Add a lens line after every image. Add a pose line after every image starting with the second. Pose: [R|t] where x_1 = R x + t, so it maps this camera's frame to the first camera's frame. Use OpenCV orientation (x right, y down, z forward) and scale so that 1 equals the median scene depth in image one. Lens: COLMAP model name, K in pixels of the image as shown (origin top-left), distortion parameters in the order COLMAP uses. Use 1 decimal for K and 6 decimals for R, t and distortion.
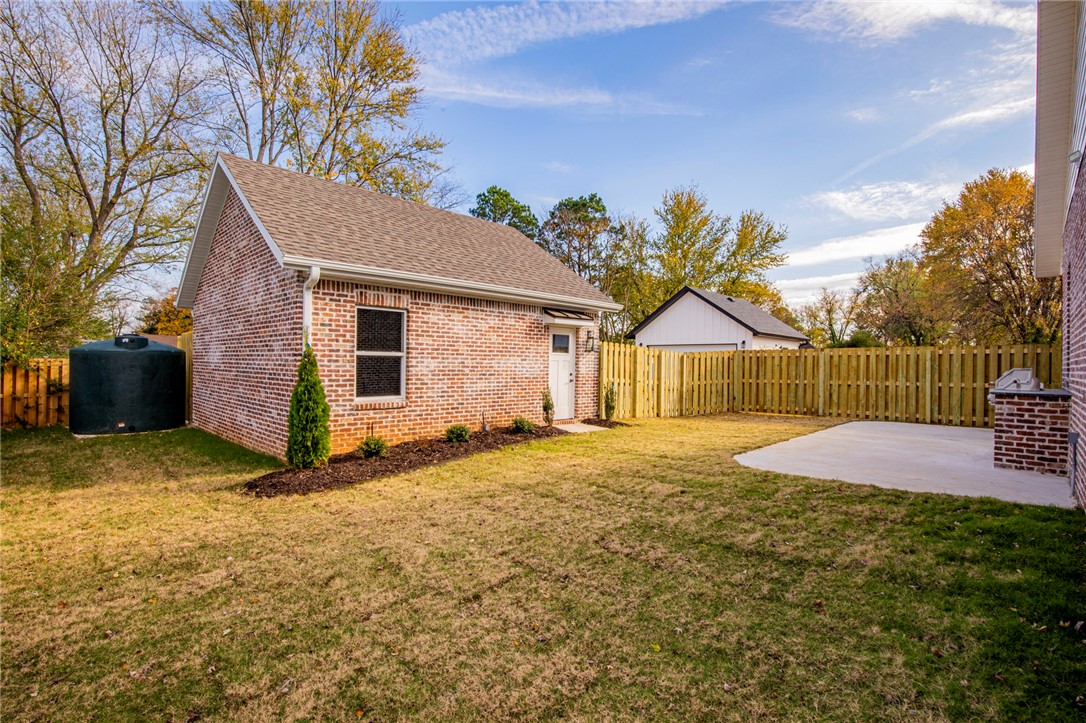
lens RADIAL K [[511.6, 0, 543.0], [0, 511.6, 361.5], [0, 0, 1]] dist [-0.000182, 0.000175]
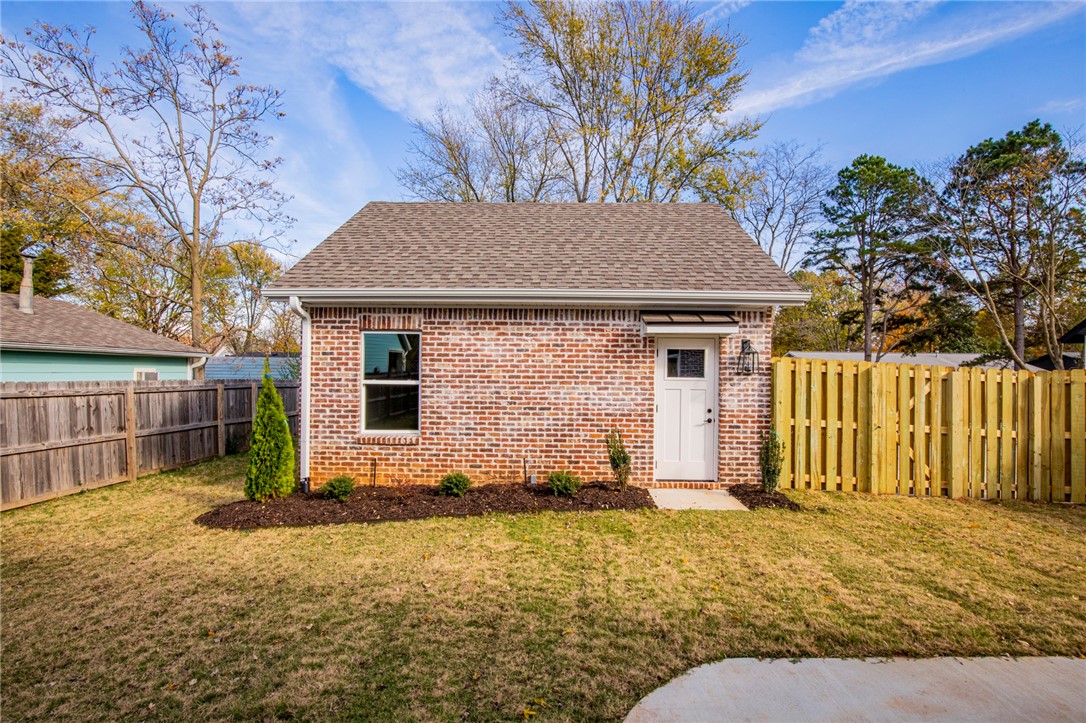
lens RADIAL K [[501.8, 0, 548.0], [0, 501.8, 363.8], [0, 0, 1]] dist [-0.023223, 0.000859]
pose [[0.696270, -0.018161, -0.717550, 0.474788], [0.002094, 0.999727, -0.023271, -0.025157], [0.717777, 0.014701, 0.696118, 0.552545]]
